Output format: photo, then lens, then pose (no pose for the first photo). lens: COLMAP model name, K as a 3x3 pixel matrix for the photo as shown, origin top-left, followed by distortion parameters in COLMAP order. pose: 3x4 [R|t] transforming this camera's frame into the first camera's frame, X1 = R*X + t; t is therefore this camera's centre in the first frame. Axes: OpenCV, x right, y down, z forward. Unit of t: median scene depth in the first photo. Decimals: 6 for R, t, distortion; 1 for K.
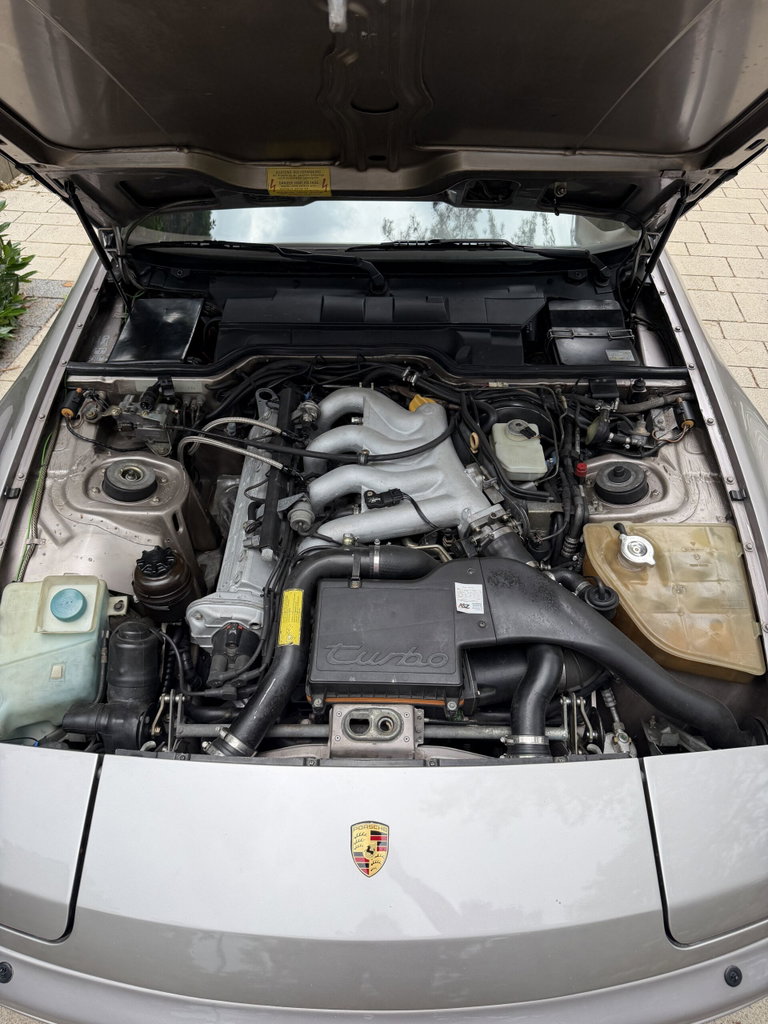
lens RADIAL K [[734.4, 0, 390.6], [0, 734.4, 515.0], [0, 0, 1]] dist [0.055076, -0.082465]
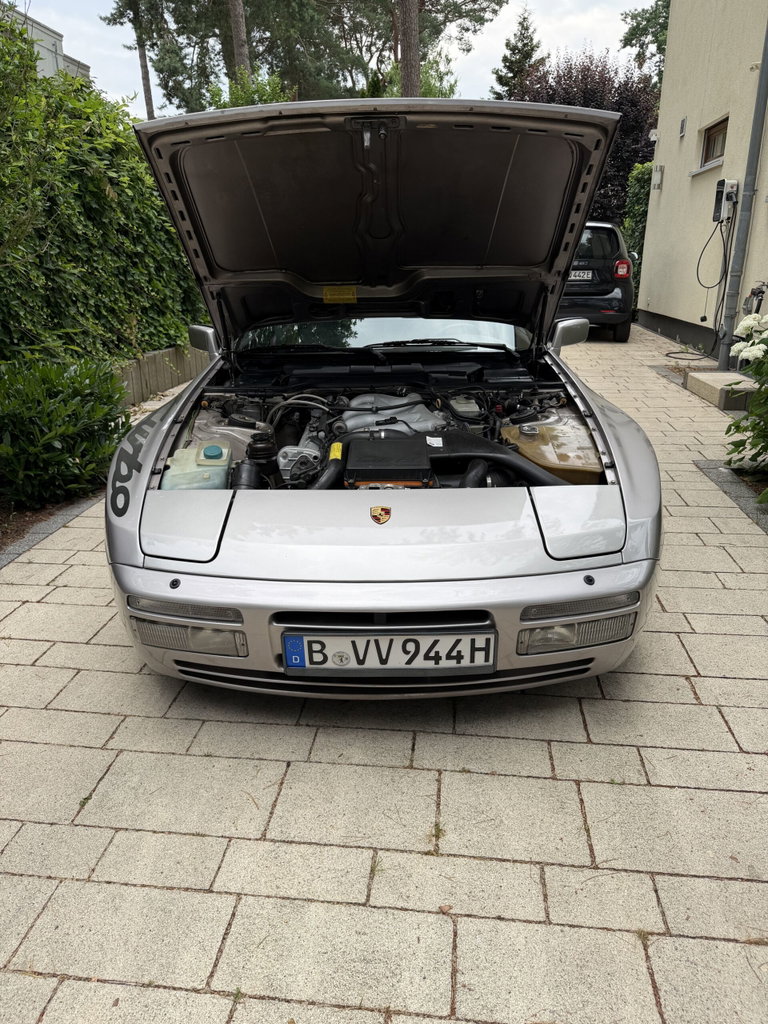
lens RADIAL K [[734.4, 0, 390.6], [0, 734.4, 515.0], [0, 0, 1]] dist [0.055076, -0.082465]
pose [[0.999764, -0.020542, -0.007045, 0.006746], [0.015665, 0.906841, -0.421182, 0.904229], [0.015041, 0.420973, 0.906949, -0.488805]]
